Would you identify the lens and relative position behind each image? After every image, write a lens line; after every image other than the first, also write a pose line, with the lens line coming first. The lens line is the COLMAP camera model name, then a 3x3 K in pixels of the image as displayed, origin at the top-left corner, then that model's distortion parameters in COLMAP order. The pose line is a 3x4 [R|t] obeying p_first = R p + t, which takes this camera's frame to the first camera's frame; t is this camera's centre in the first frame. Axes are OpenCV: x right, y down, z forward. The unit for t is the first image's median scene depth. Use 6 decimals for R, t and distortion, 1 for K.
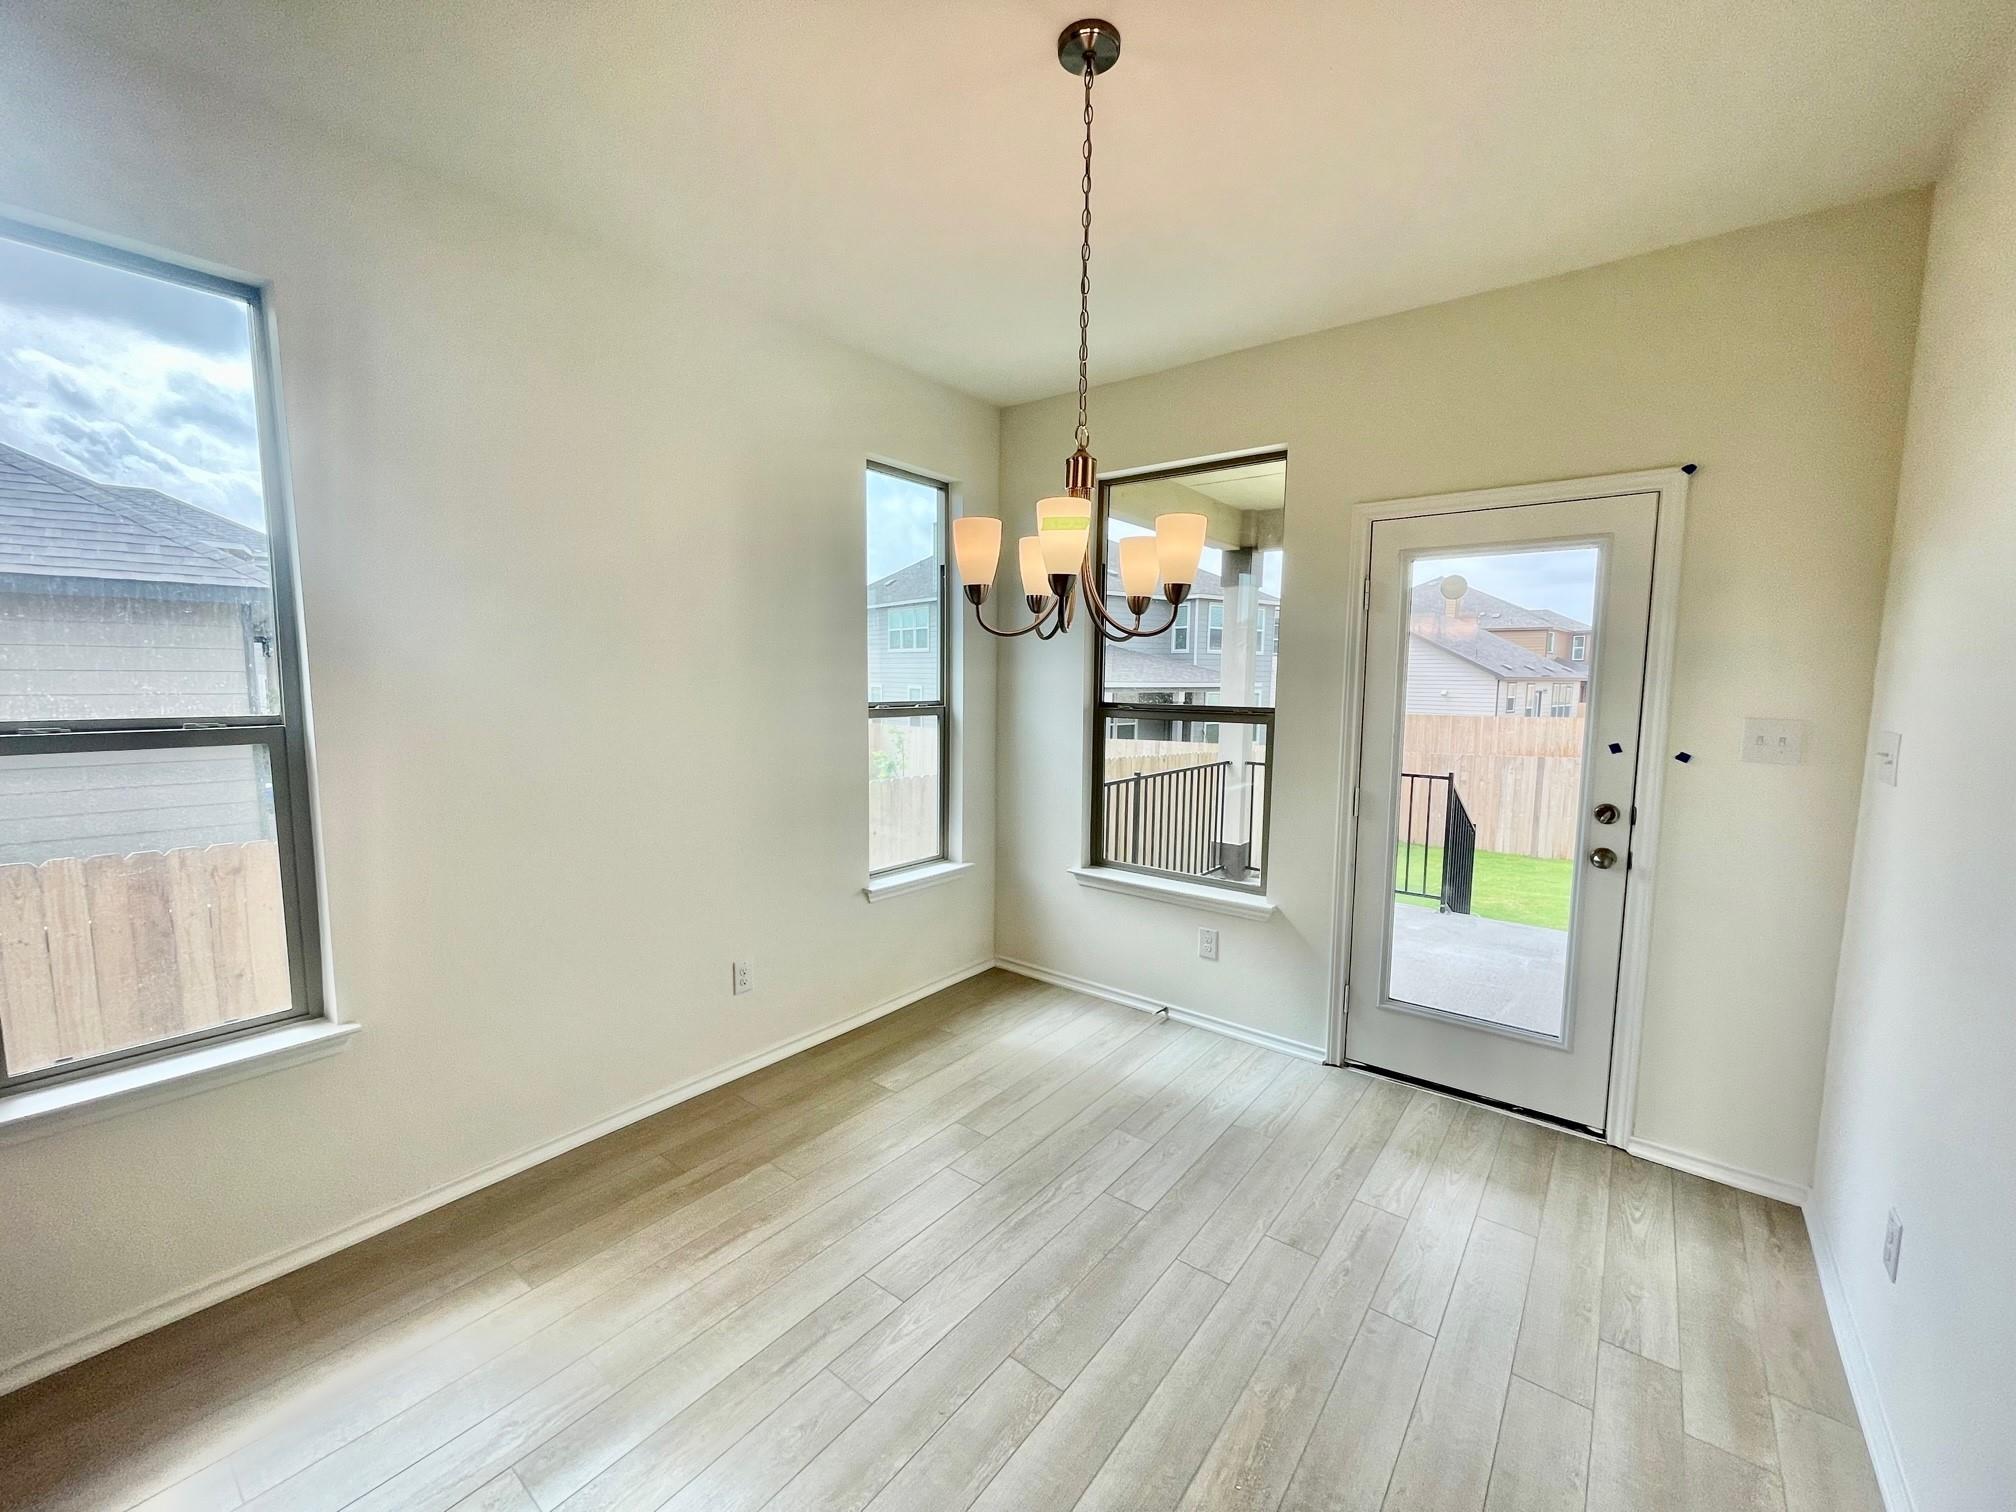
lens RADIAL K [[813.3, 0, 1009.5], [0, 813.3, 756.0], [0, 0, 1]] dist [-0.008278, 0.000569]
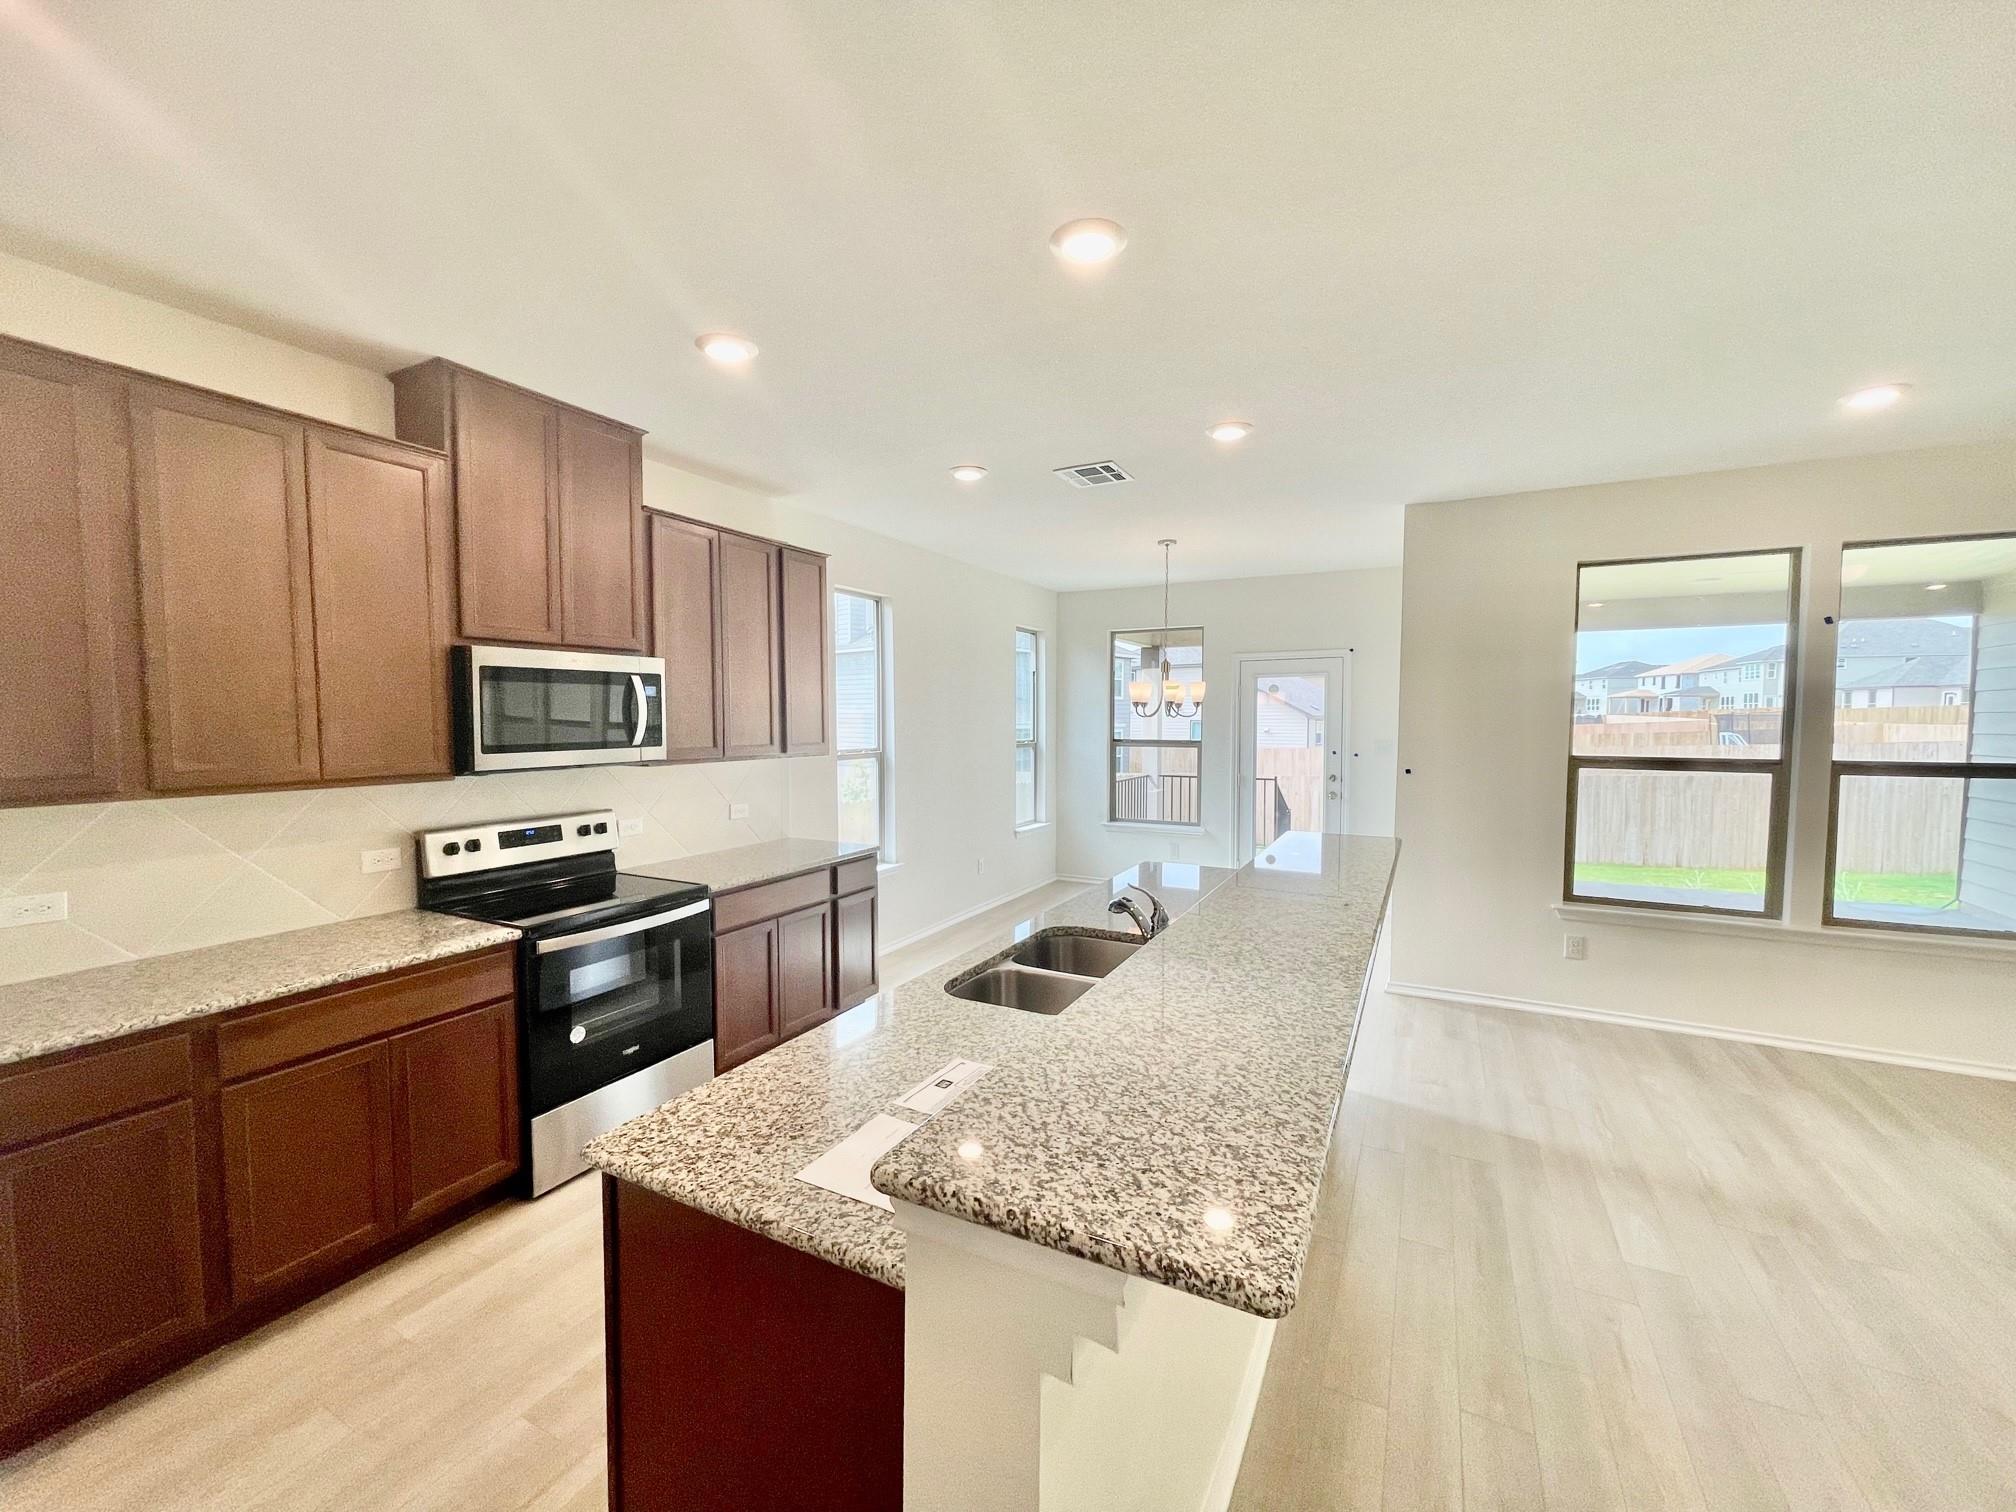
lens RADIAL K [[813.3, 0, 1002.6], [0, 813.3, 759.4], [0, 0, 1]] dist [-0.008278, 0.000569]
pose [[0.984147, -0.021467, 0.176051, -0.504662], [0.029723, 0.998572, -0.044393, 0.063380], [-0.174847, 0.048922, 0.983379, -0.913206]]
